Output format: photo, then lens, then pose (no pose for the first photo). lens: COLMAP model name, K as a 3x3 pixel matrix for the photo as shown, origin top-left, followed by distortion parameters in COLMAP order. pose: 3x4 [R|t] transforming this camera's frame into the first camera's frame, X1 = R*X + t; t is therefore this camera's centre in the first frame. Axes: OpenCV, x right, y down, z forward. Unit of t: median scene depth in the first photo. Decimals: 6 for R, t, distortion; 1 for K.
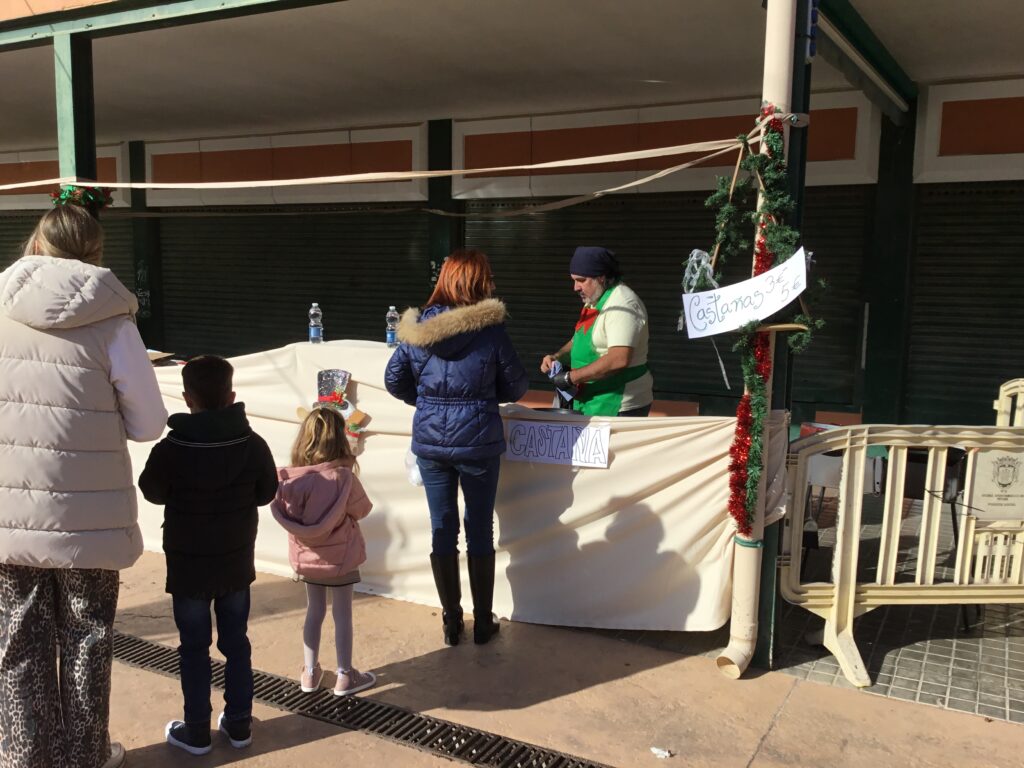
lens RADIAL K [[929.5, 0, 508.0], [0, 929.5, 378.5], [0, 0, 1]] dist [0.019986, 0.000000]
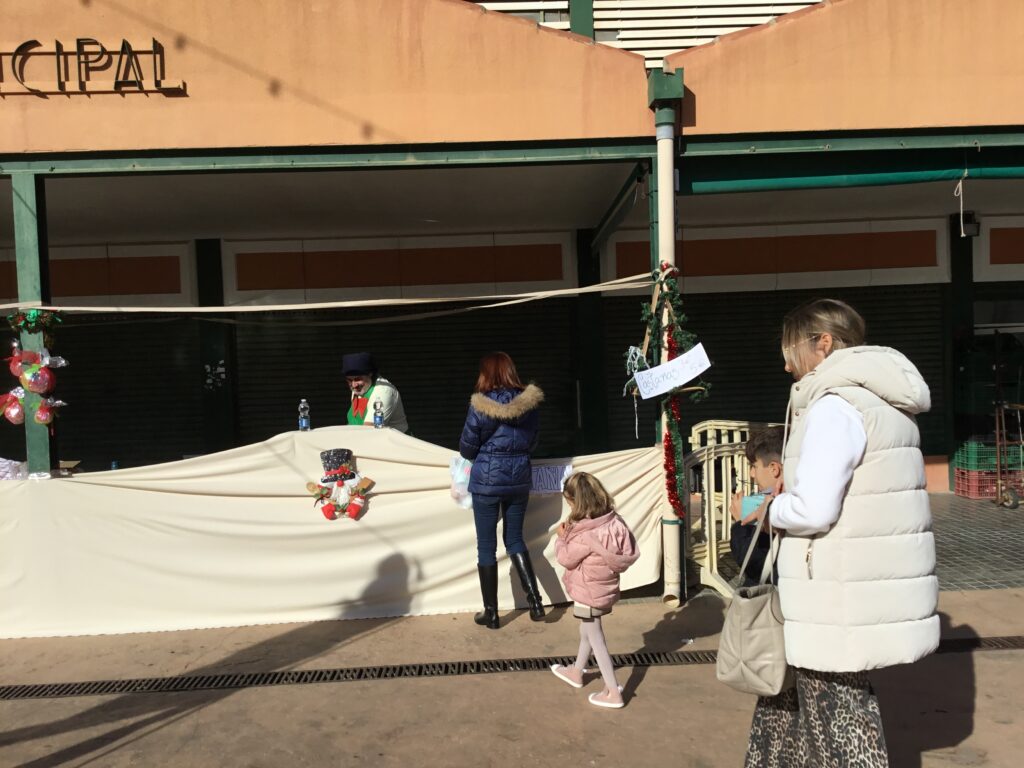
lens RADIAL K [[929.5, 0, 517.0], [0, 929.5, 386.6], [0, 0, 1]] dist [0.019986, 0.000000]
pose [[0.862490, -0.057738, 0.502769, -0.605196], [0.103628, 0.992569, -0.063785, 0.012058], [-0.495350, 0.107115, 0.862064, -0.233124]]
